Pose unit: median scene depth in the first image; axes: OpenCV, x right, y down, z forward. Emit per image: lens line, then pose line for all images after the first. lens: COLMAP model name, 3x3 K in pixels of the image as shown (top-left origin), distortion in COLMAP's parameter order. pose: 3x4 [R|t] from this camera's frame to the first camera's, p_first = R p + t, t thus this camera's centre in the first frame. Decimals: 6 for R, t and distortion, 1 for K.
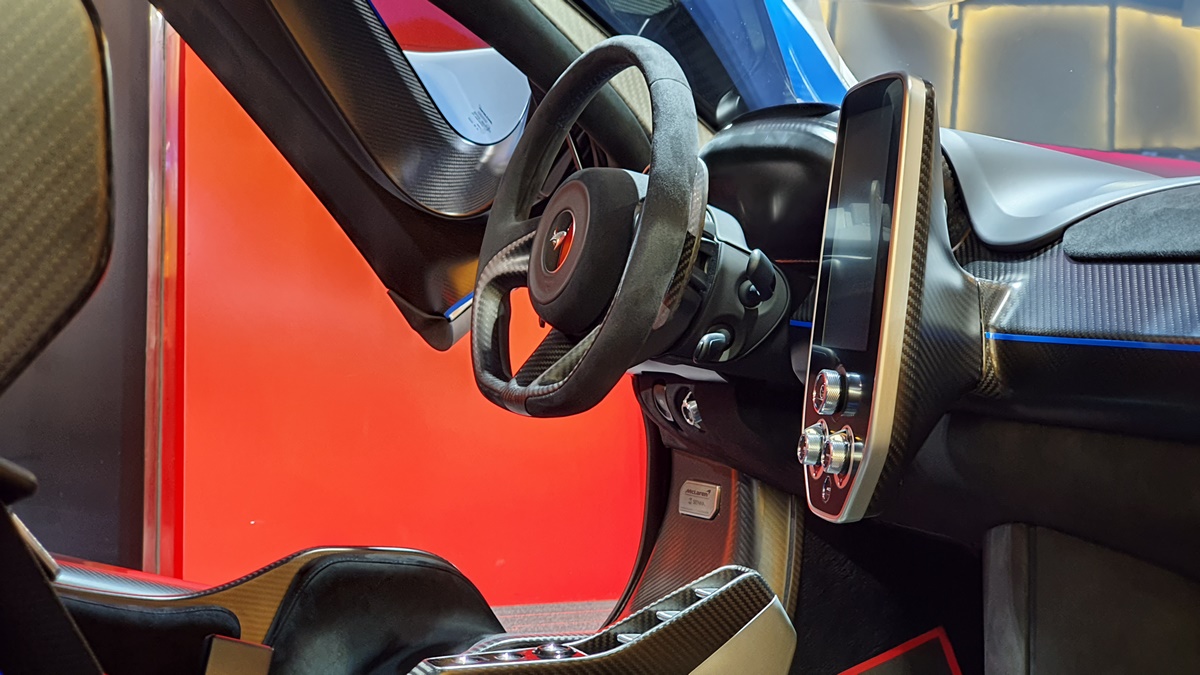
lens RADIAL K [[2094.5, 0, 600.0], [0, 2094.5, 337.5], [0, 0, 1]] dist [-0.196541, 2.243191]
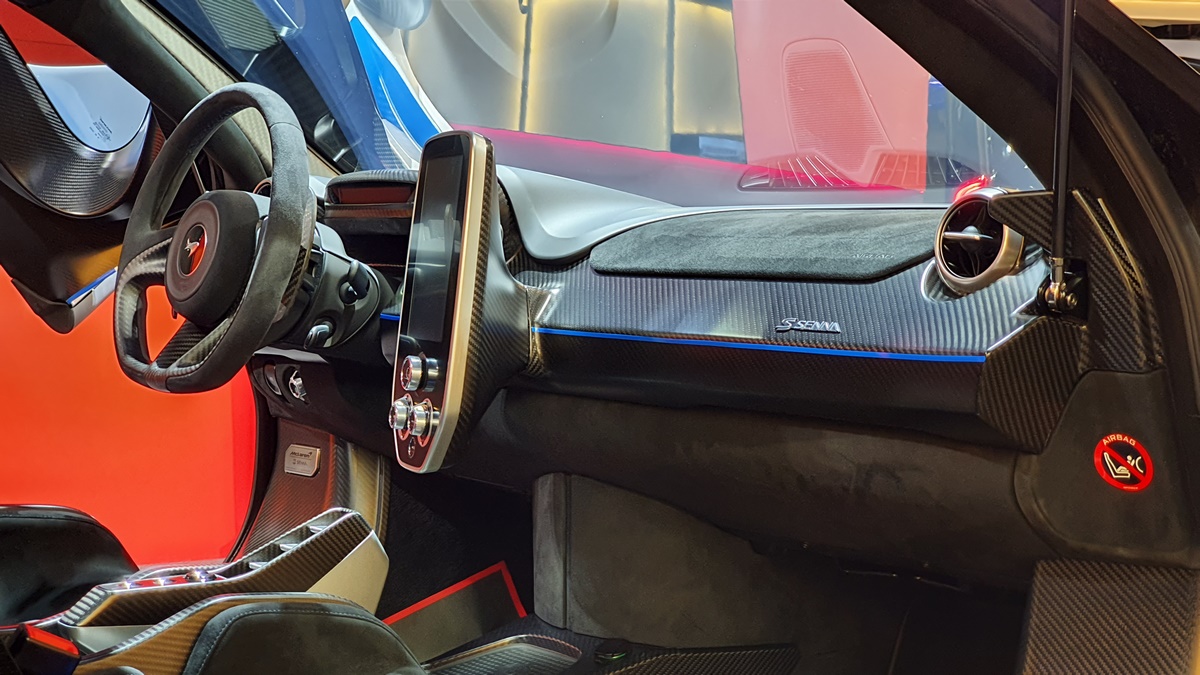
lens RADIAL K [[2094.5, 0, 600.0], [0, 2094.5, 337.5], [0, 0, 1]] dist [-0.196541, 2.243191]
pose [[0.979411, -0.003073, 0.201852, -0.034714], [0.000138, 0.999894, 0.014556, -0.013169], [-0.201875, -0.014228, 0.979308, -0.263818]]
